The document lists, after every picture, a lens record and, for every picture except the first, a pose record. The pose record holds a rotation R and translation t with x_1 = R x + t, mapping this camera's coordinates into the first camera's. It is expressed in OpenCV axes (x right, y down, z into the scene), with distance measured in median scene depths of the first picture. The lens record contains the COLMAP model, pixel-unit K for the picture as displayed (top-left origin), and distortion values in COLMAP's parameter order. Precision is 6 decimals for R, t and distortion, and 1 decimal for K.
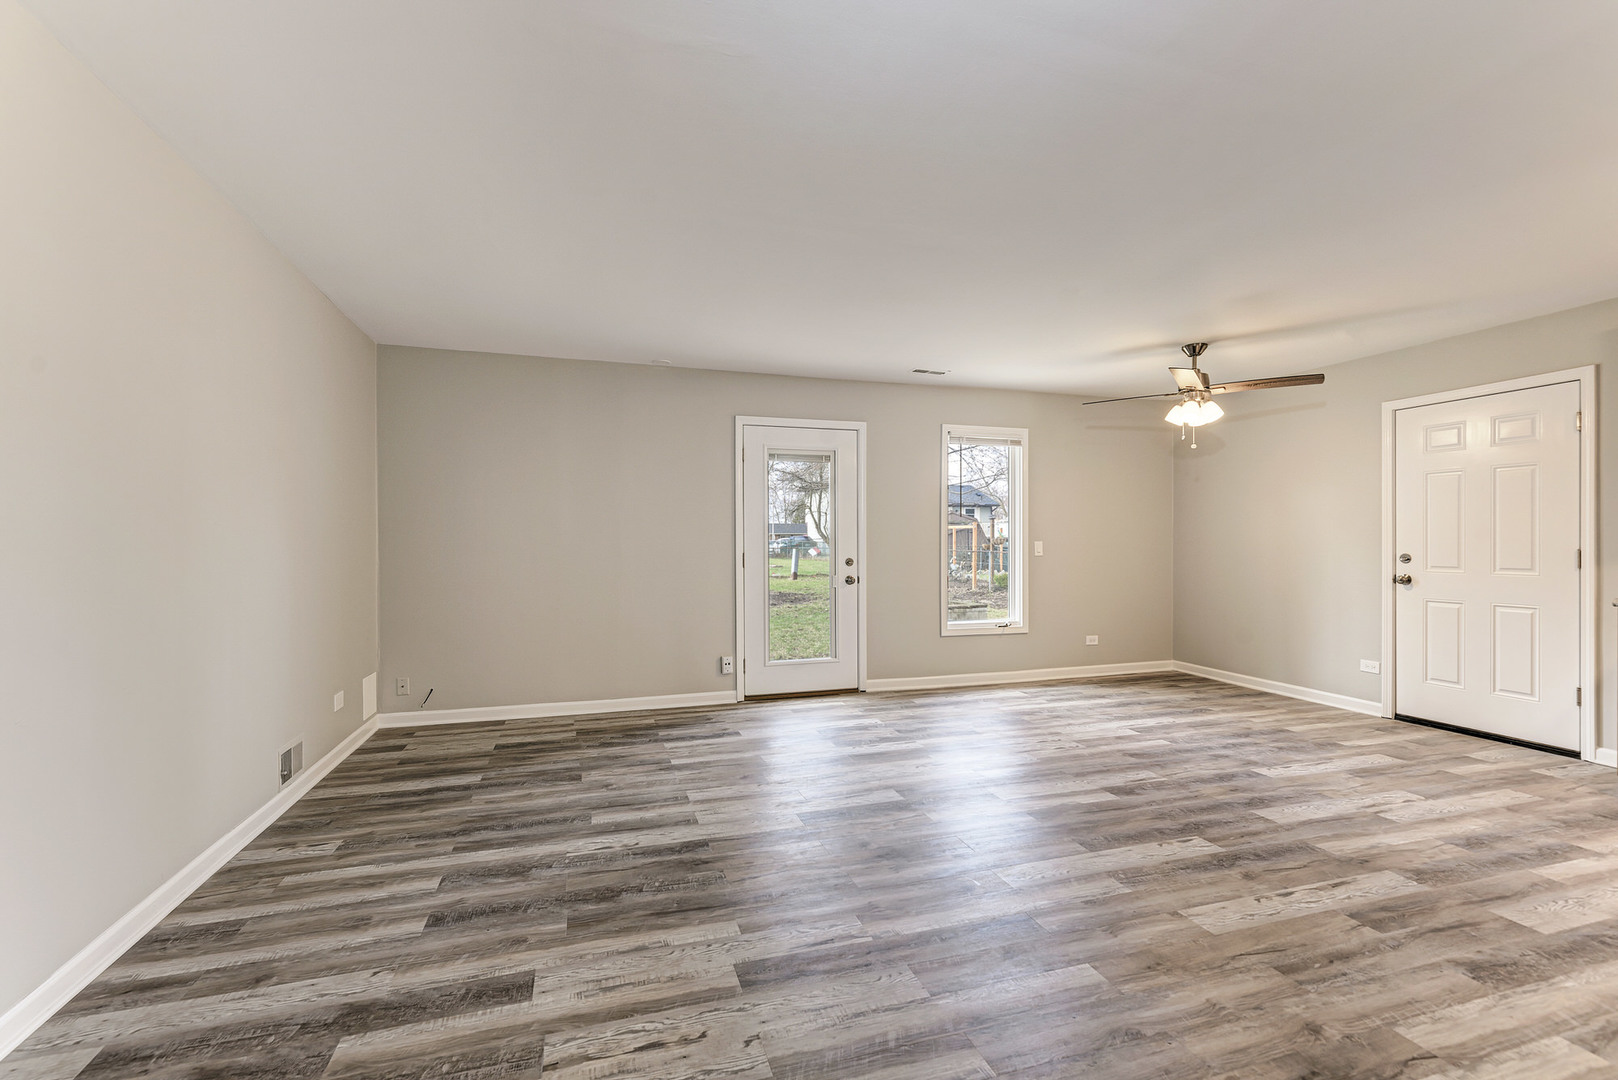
lens RADIAL K [[699.9, 0, 809.0], [0, 699.9, 540.0], [0, 0, 1]] dist [-0.000137, 0.000603]
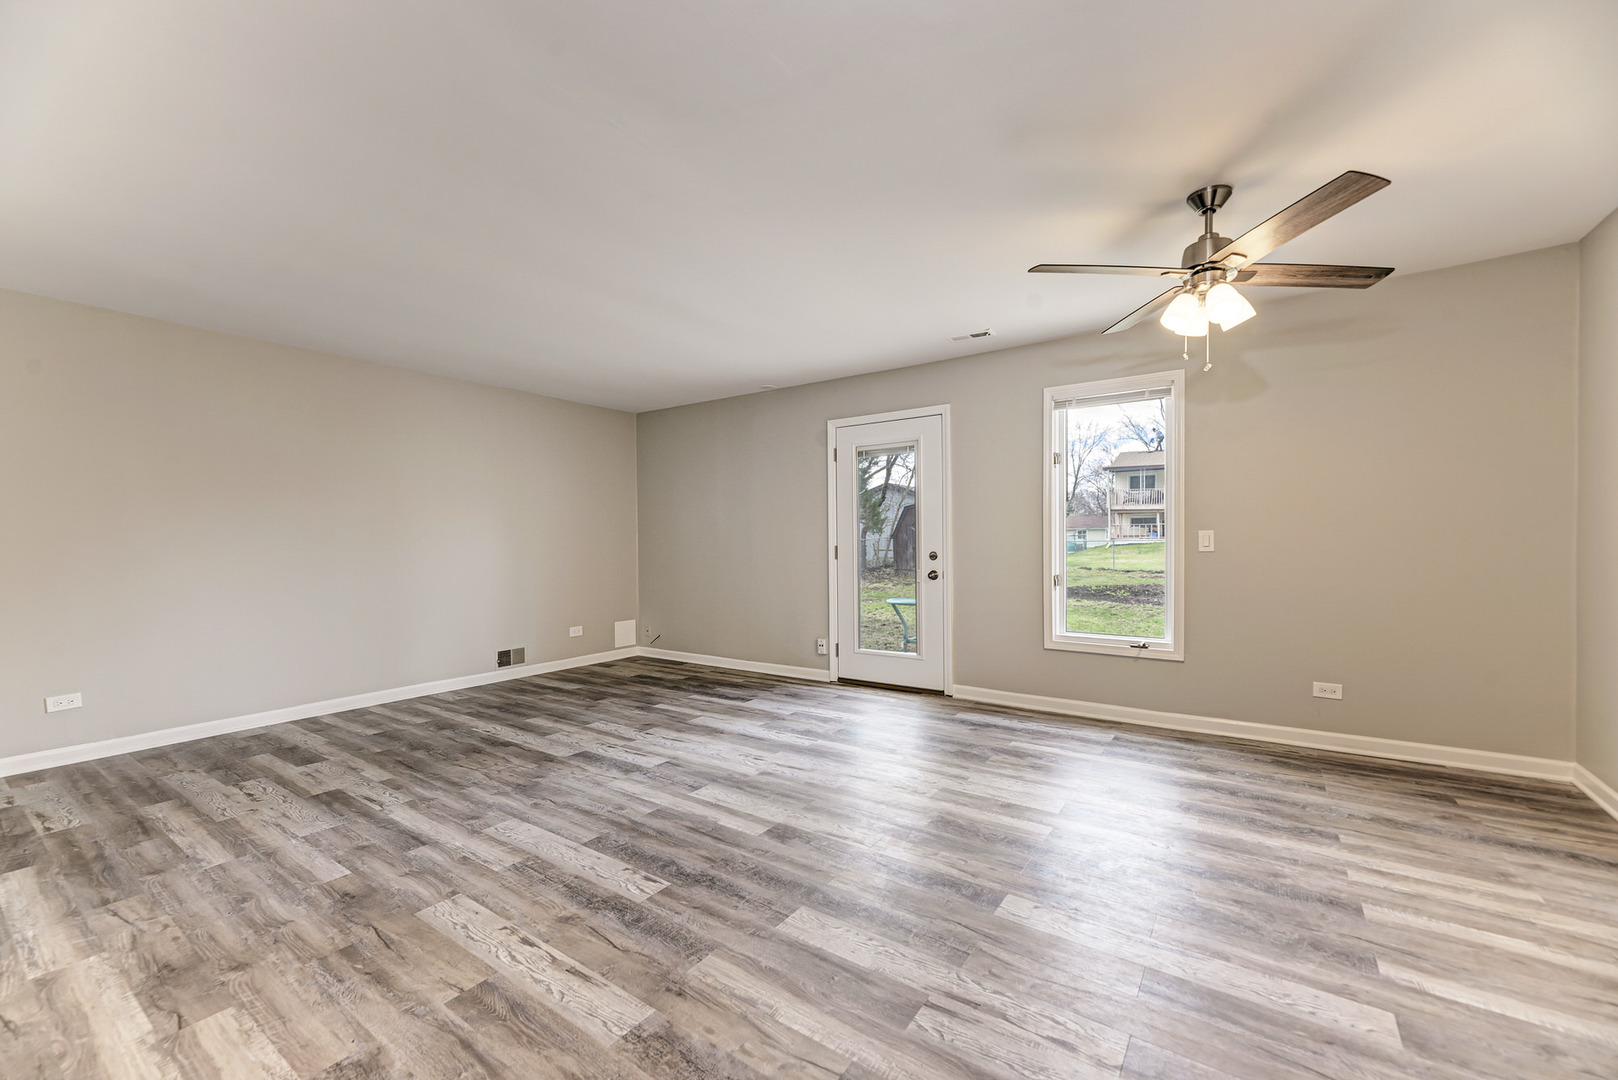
lens RADIAL K [[649.6, 0, 809.0], [0, 649.6, 540.0], [0, 0, 1]] dist [0.002559, -0.000067]
pose [[0.611812, -0.004015, -0.790993, 1.135034], [0.011714, 0.999923, 0.003985, 0.008497], [0.790916, -0.011704, 0.611813, 0.586029]]
